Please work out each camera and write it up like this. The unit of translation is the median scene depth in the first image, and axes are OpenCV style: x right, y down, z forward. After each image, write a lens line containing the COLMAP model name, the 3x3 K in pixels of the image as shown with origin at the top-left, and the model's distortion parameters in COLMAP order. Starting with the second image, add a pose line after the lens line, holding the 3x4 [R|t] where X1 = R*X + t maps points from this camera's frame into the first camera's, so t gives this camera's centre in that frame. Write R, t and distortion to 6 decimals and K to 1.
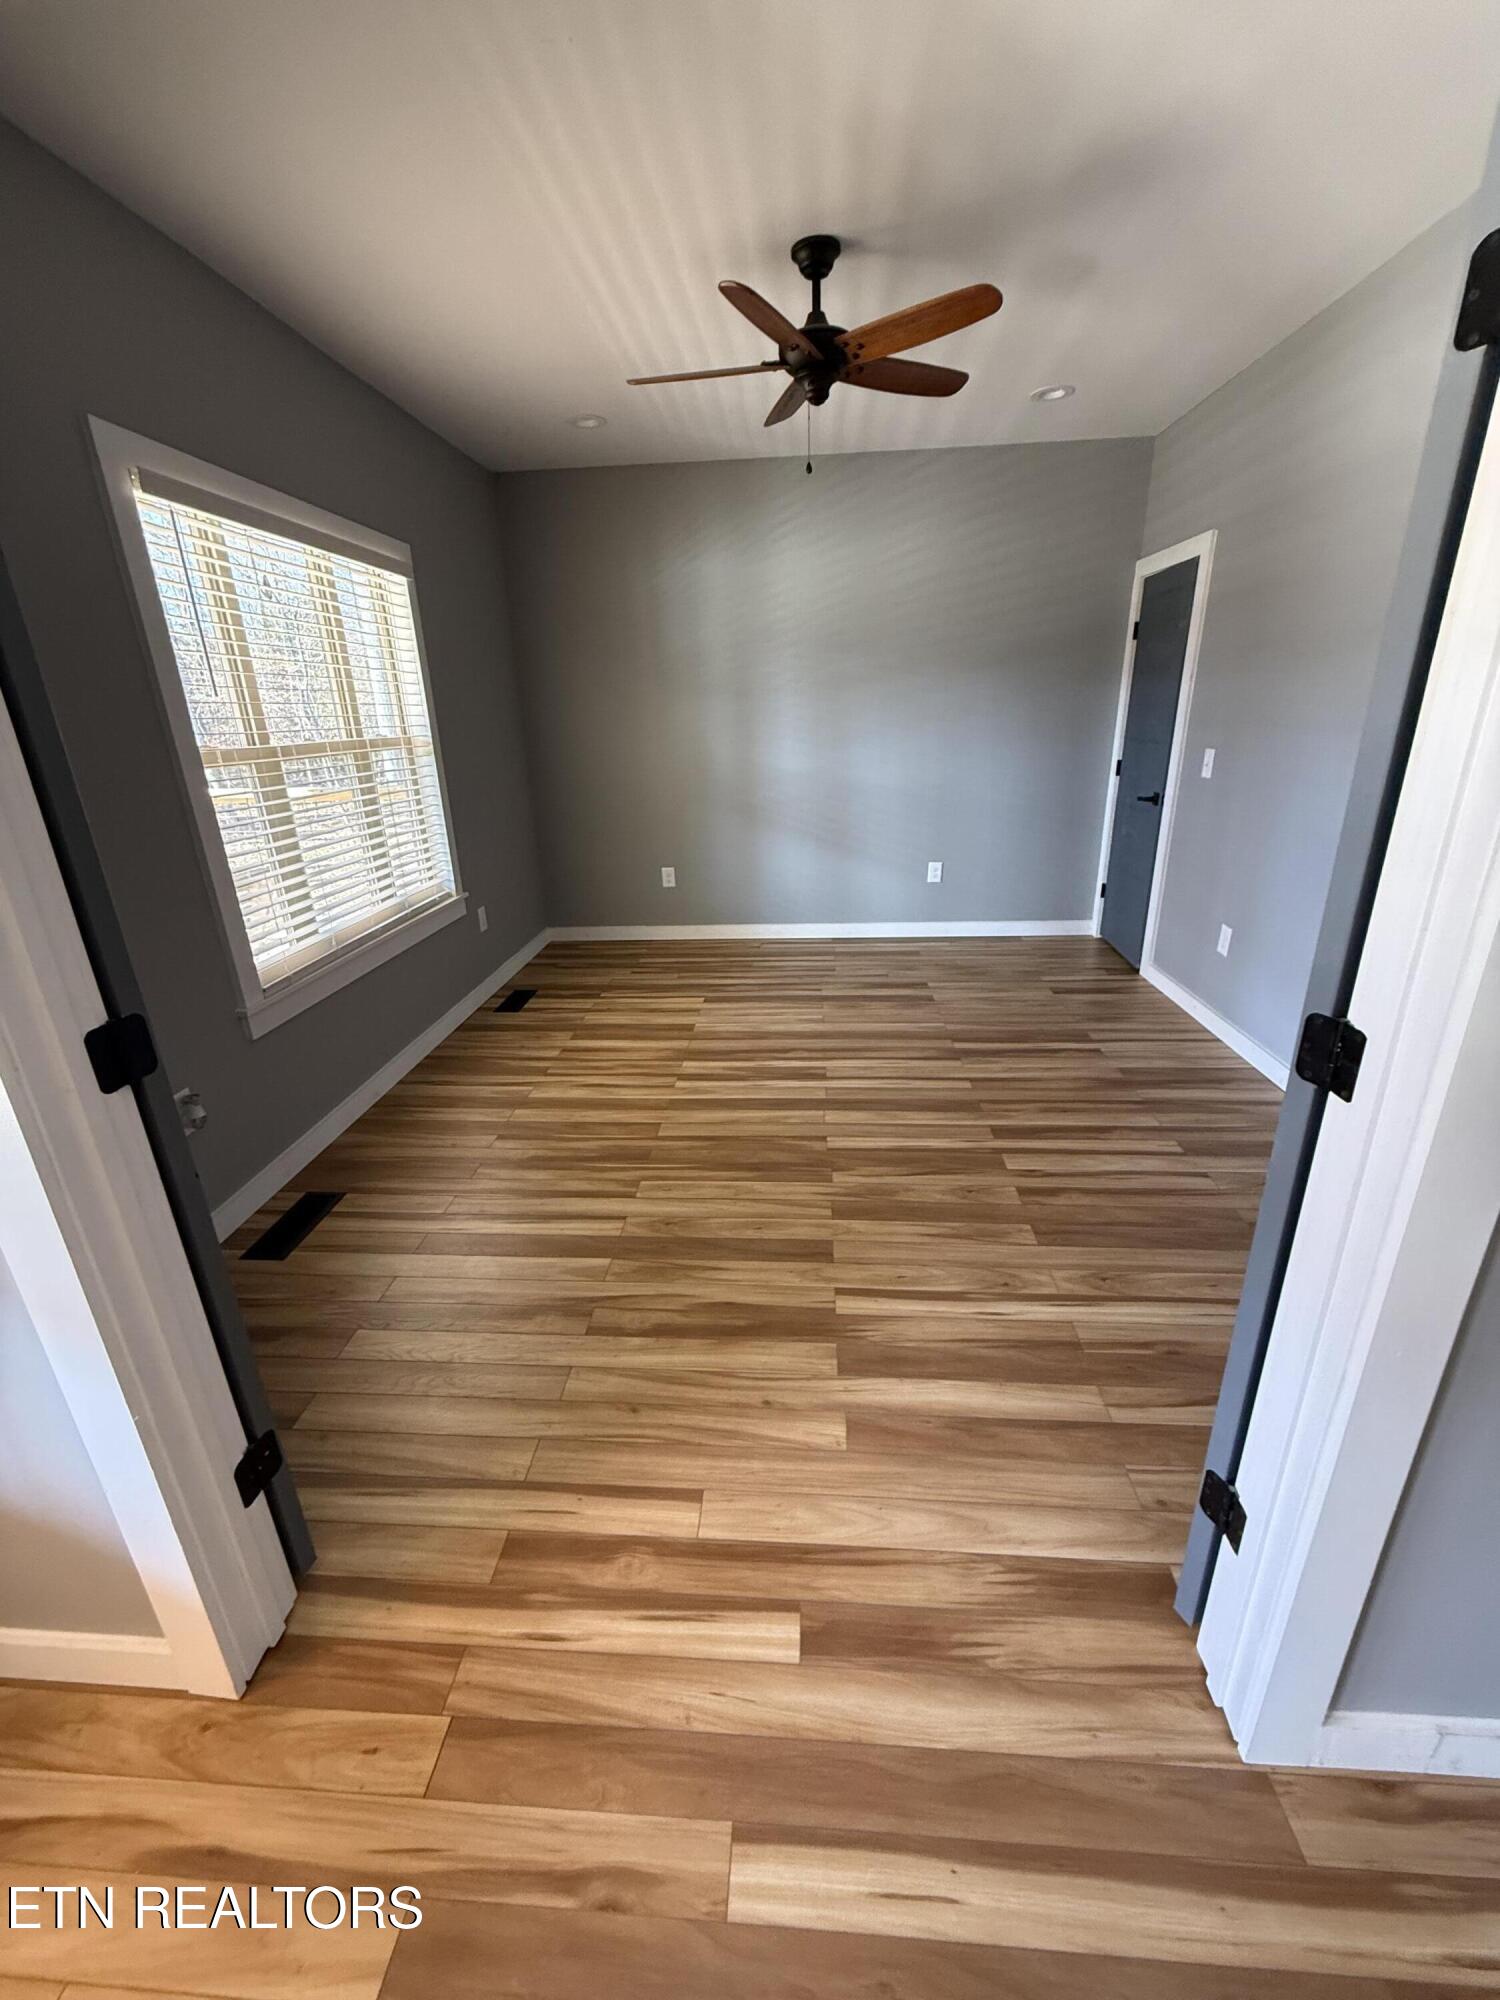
lens RADIAL K [[795.3, 0, 754.2], [0, 795.3, 994.5], [0, 0, 1]] dist [-0.002014, -0.000029]
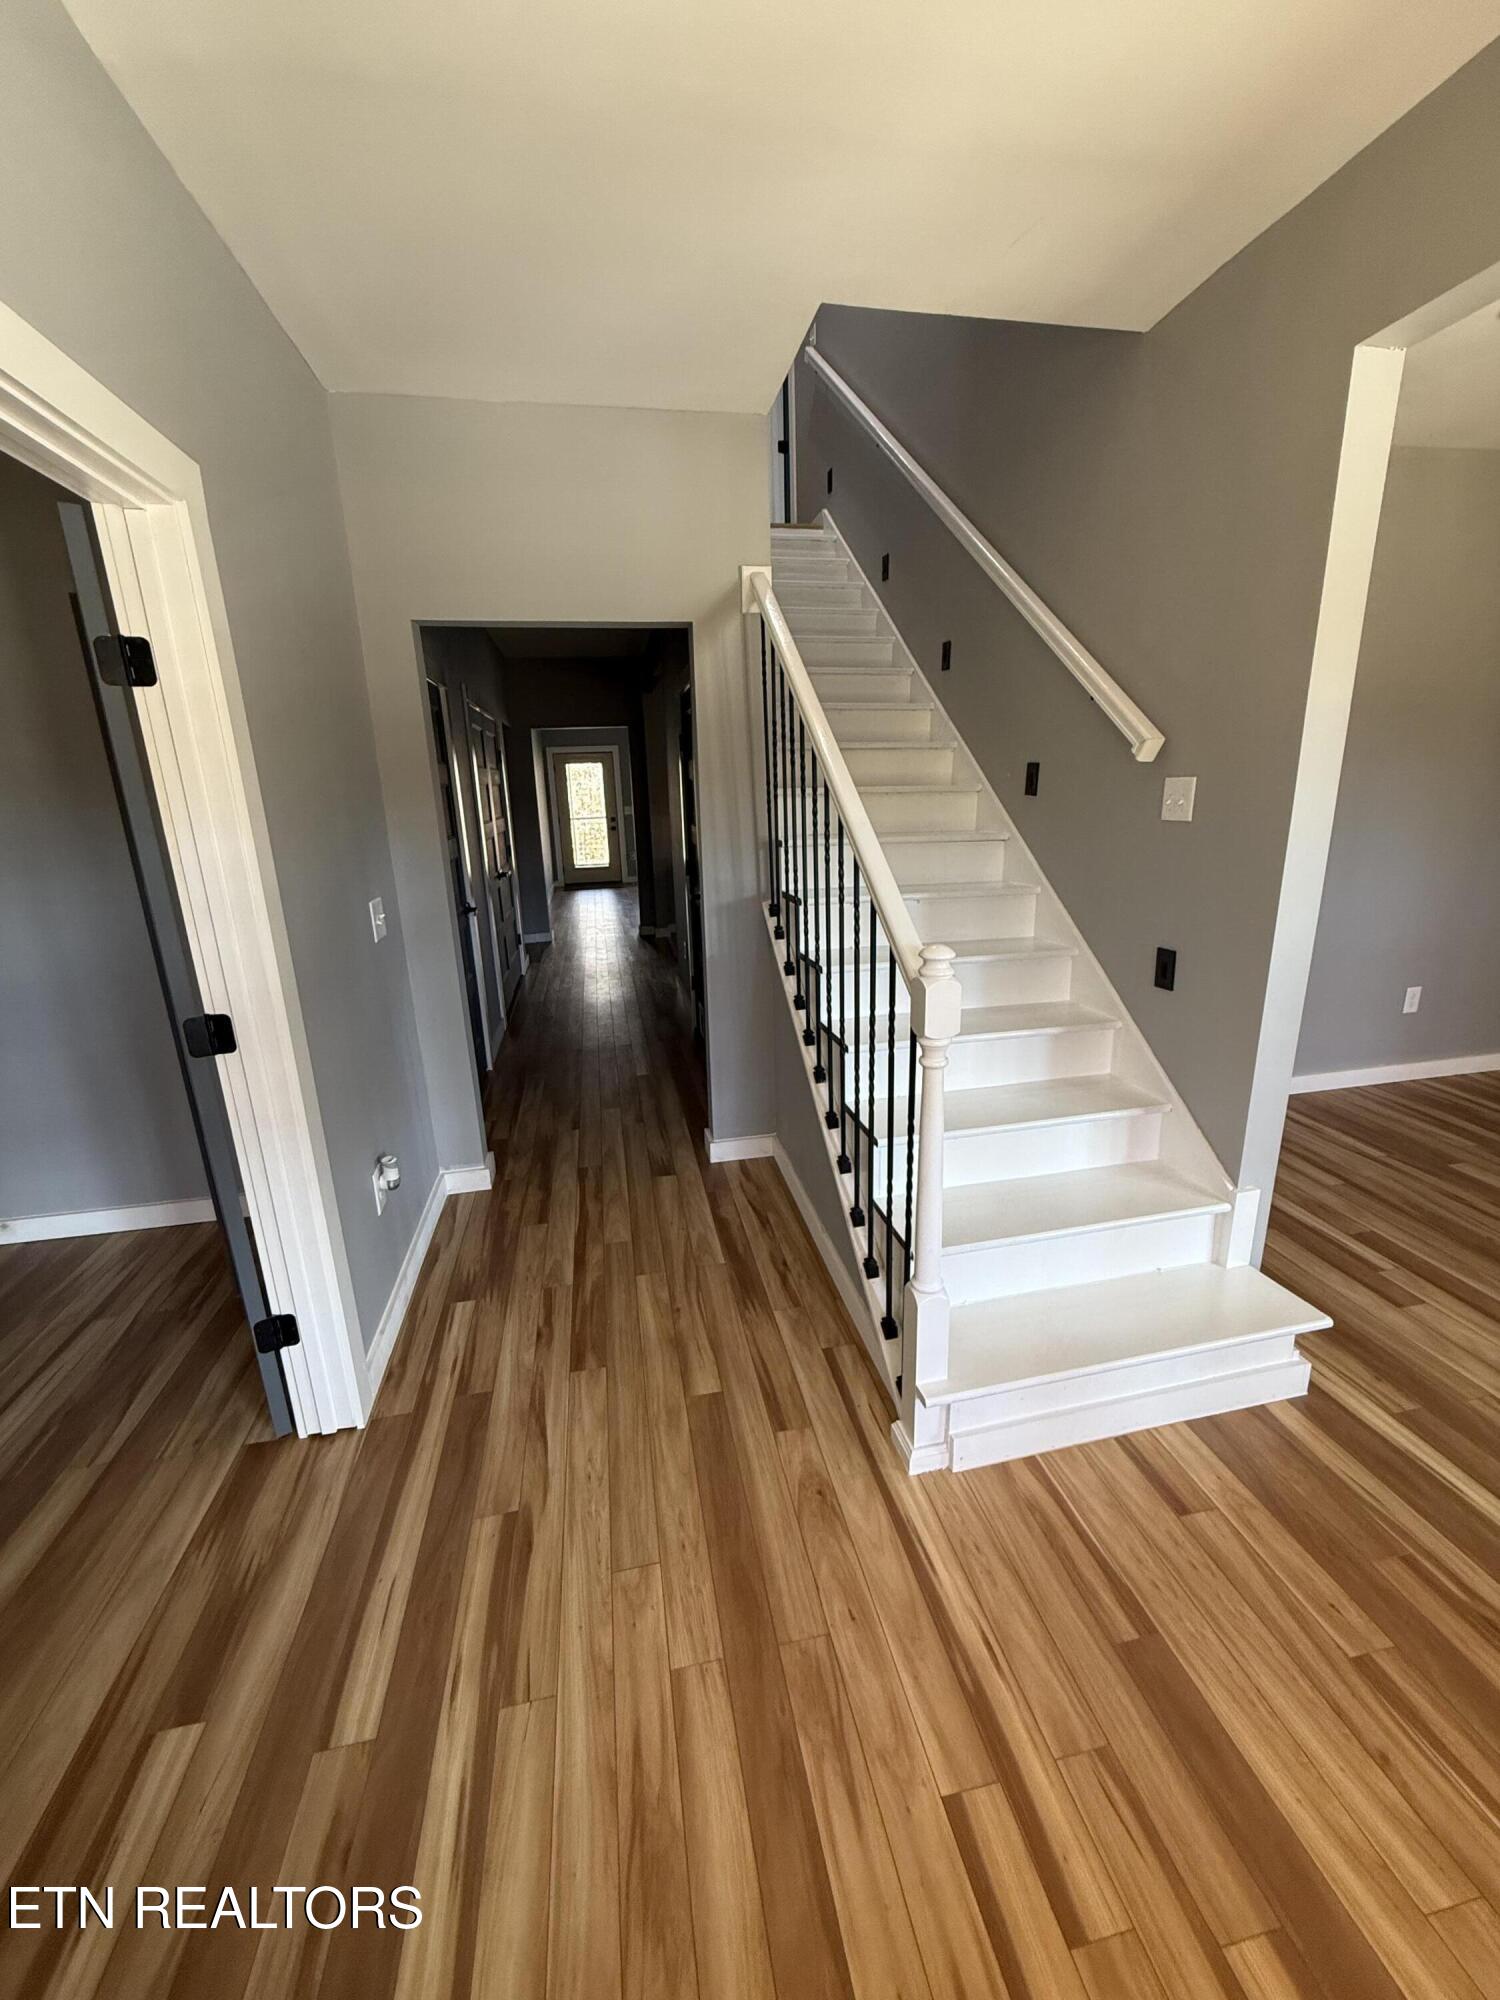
lens RADIAL K [[795.3, 0, 748.8], [0, 795.3, 993.4], [0, 0, 1]] dist [-0.002014, -0.000029]
pose [[-0.254114, -0.212666, 0.943504, -0.591931], [0.363575, 0.882971, 0.296944, -0.046302], [-0.896236, 0.418492, -0.147055, 0.060204]]
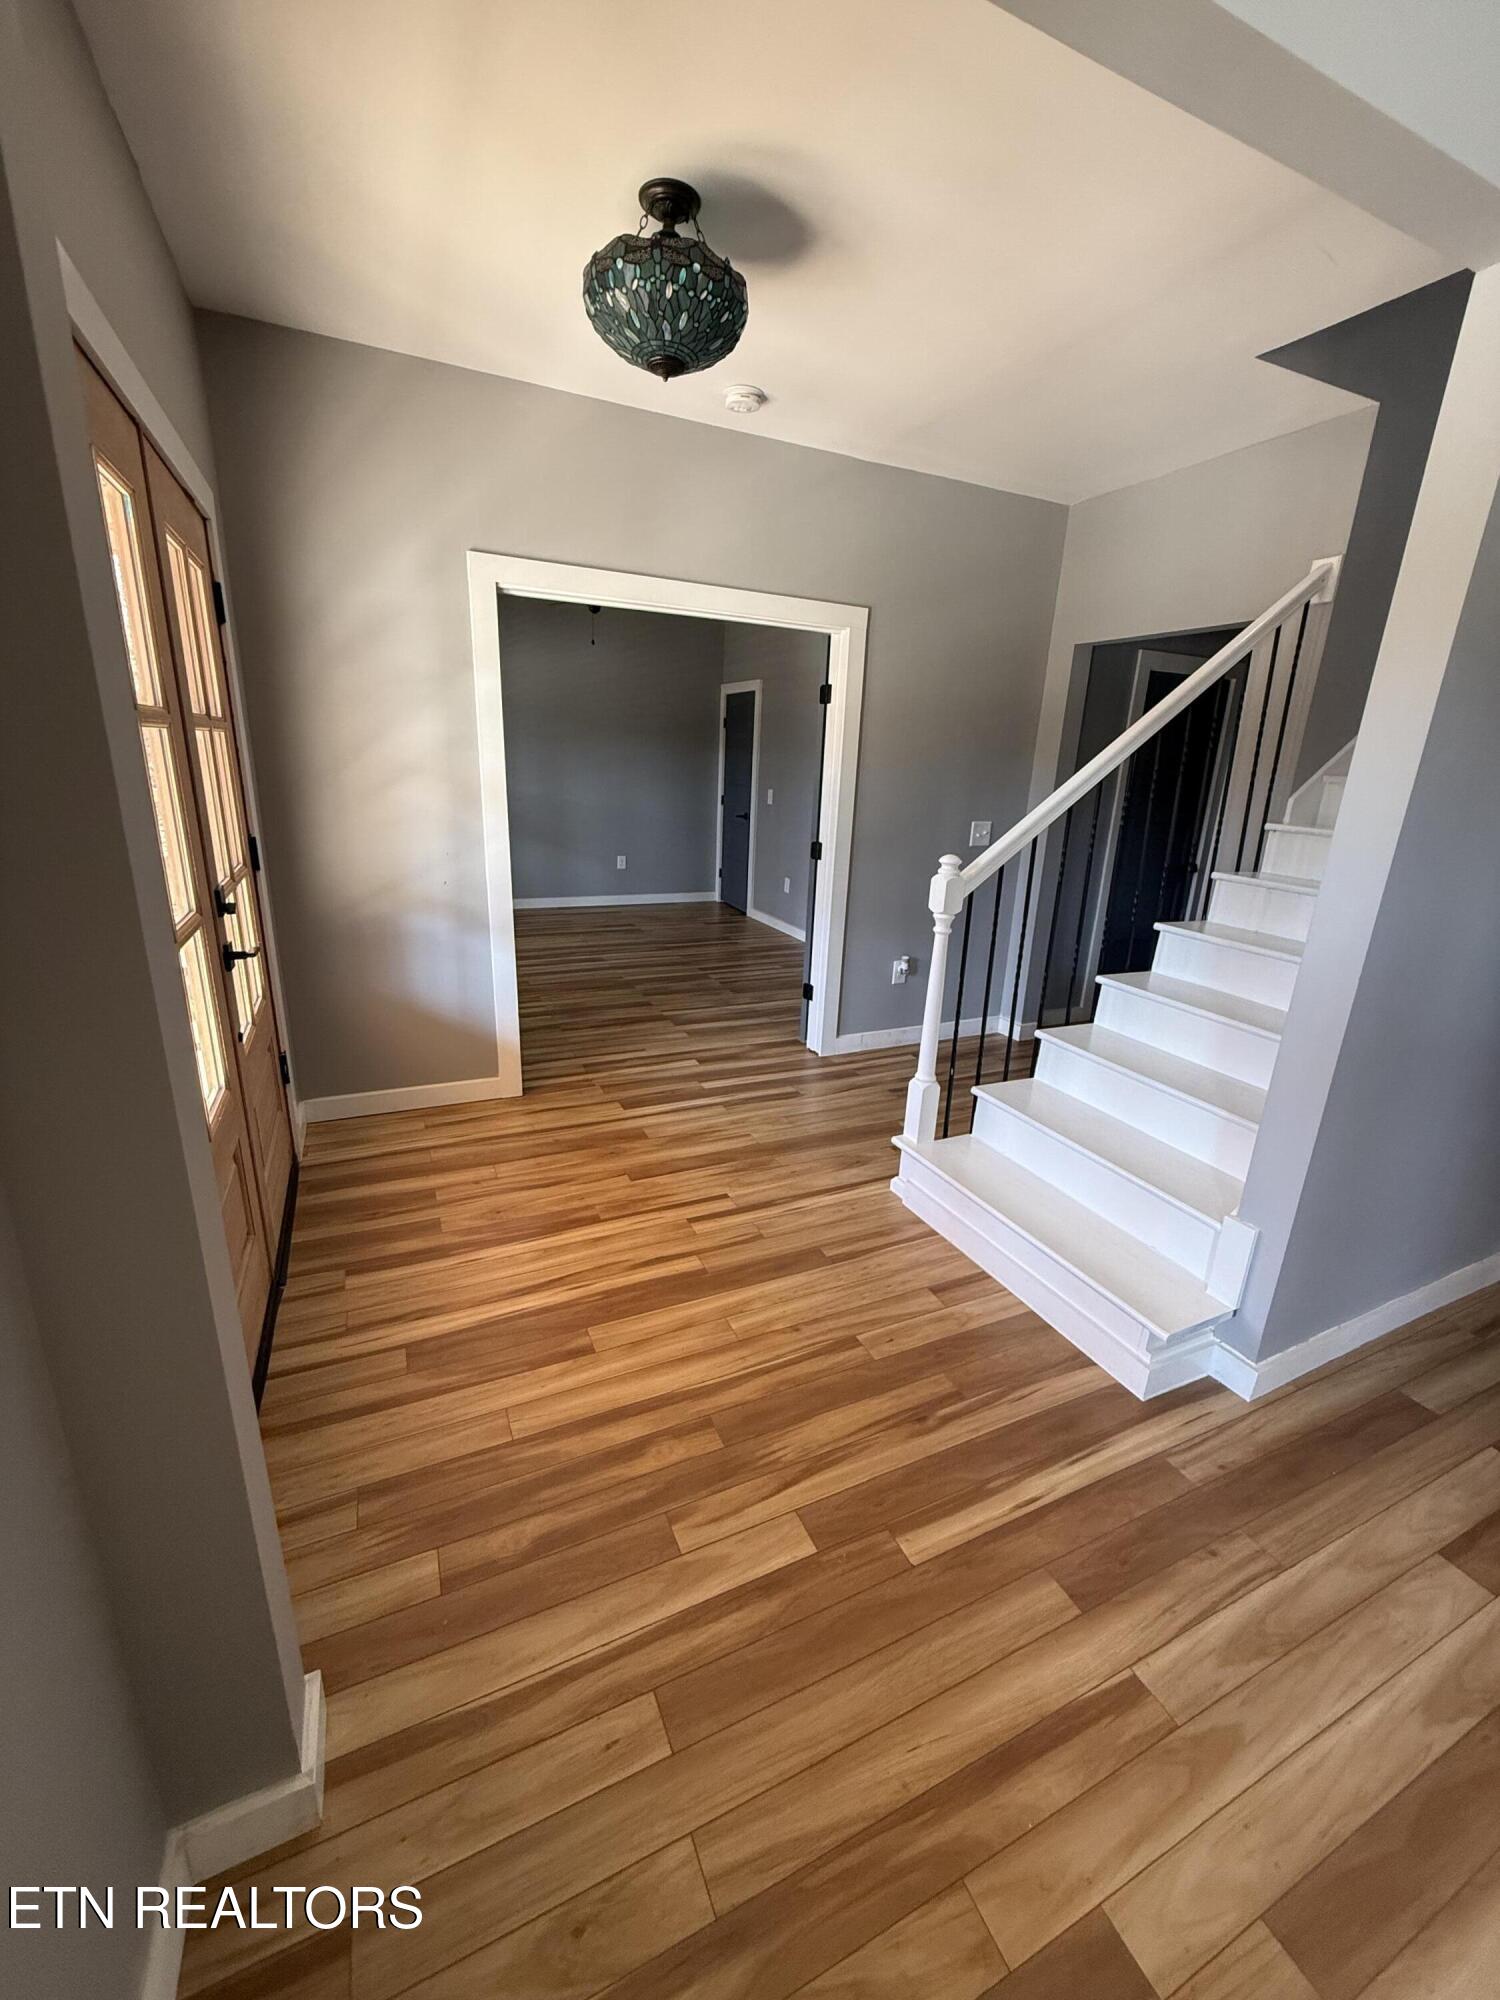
lens RADIAL K [[795.3, 0, 748.7], [0, 795.3, 996.2], [0, 0, 1]] dist [-0.002014, -0.000029]
pose [[0.877104, -0.076573, 0.474157, -0.789795], [0.100807, 0.994570, -0.025857, 0.433734], [-0.469603, 0.070477, 0.880060, -1.187603]]
